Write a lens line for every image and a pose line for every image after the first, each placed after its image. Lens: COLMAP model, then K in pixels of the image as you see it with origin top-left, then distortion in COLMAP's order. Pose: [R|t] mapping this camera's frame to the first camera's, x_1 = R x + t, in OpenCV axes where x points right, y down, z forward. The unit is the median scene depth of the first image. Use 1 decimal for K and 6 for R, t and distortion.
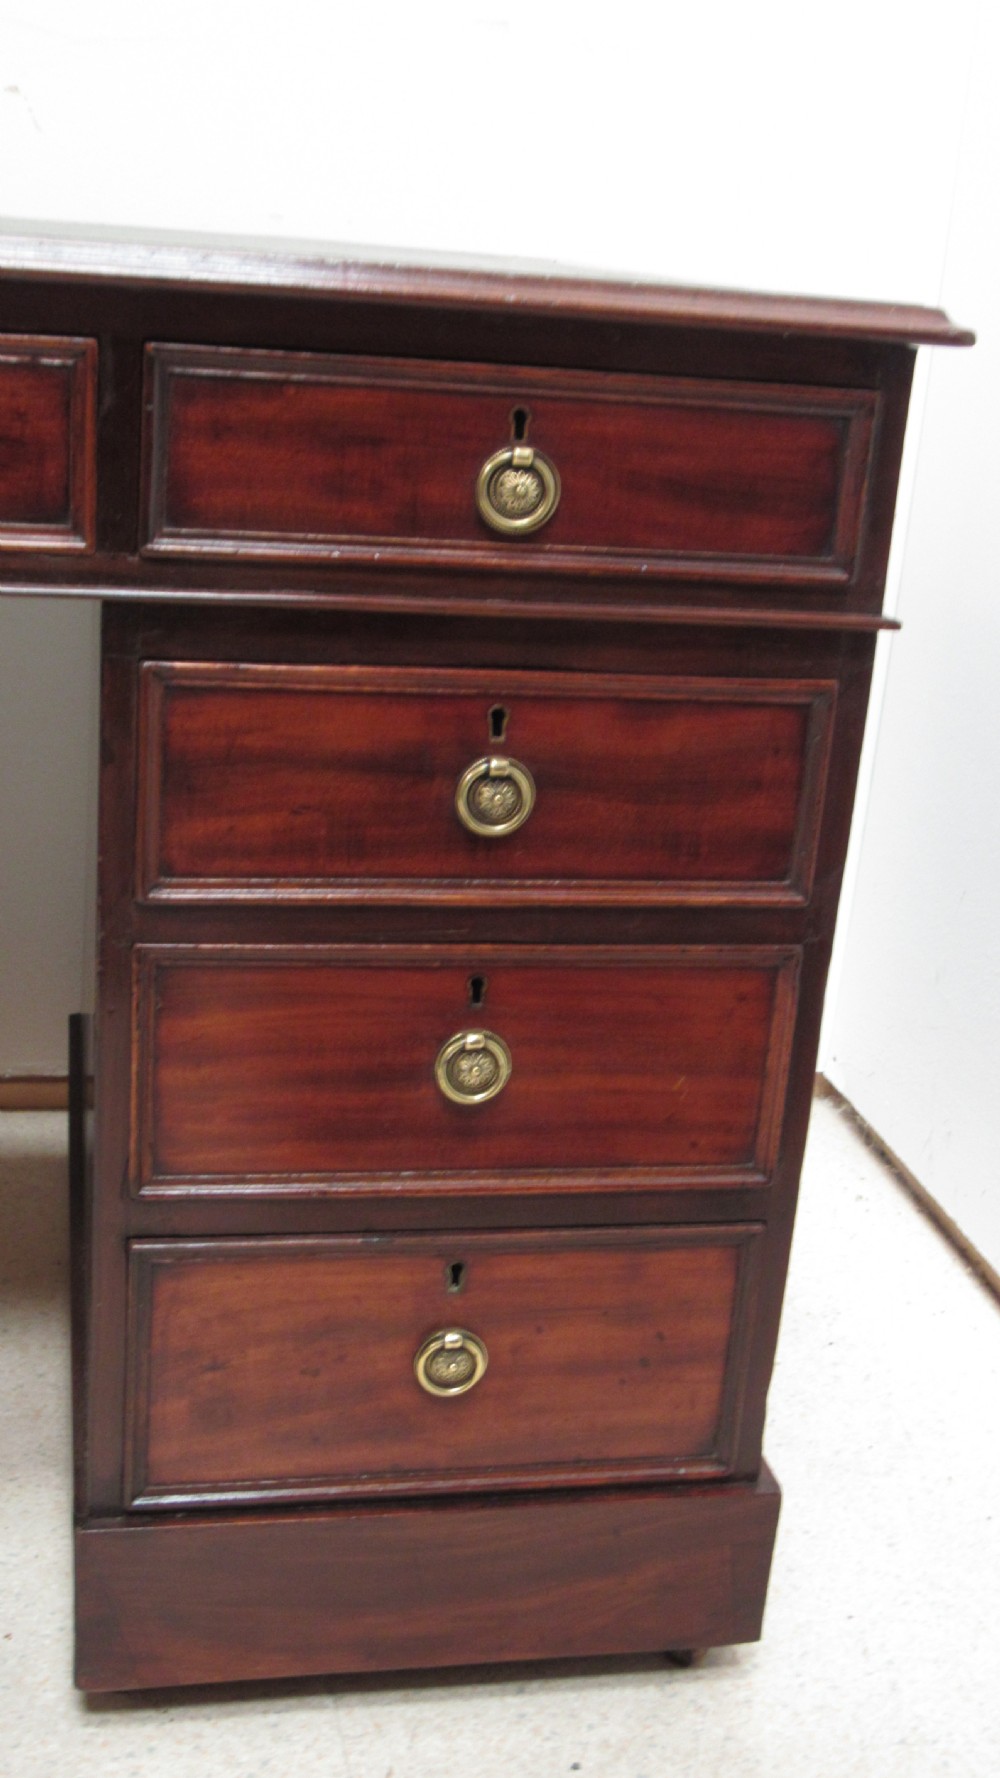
lens RADIAL K [[2001.5, 0, 516.6], [0, 2001.5, 891.1], [0, 0, 1]] dist [-0.062650, 0.000000]
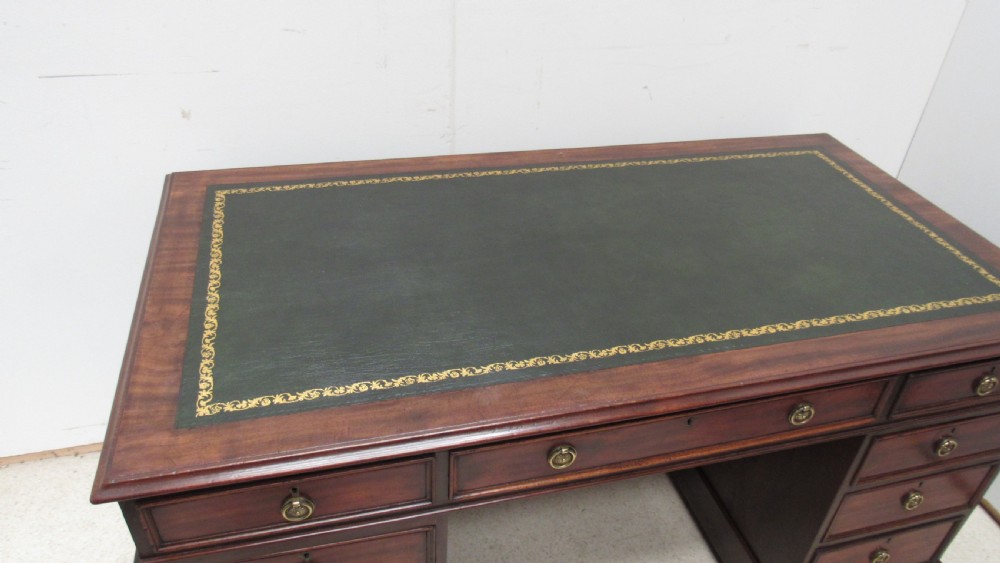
lens RADIAL K [[717.9, 0, 501.9], [0, 717.9, 284.9], [0, 0, 1]] dist [-0.029917, 0.009623]
pose [[0.997990, -0.056068, 0.029543, -0.791553], [0.044695, 0.953165, 0.299129, -0.710284], [-0.044931, -0.297208, 0.953755, -0.064320]]
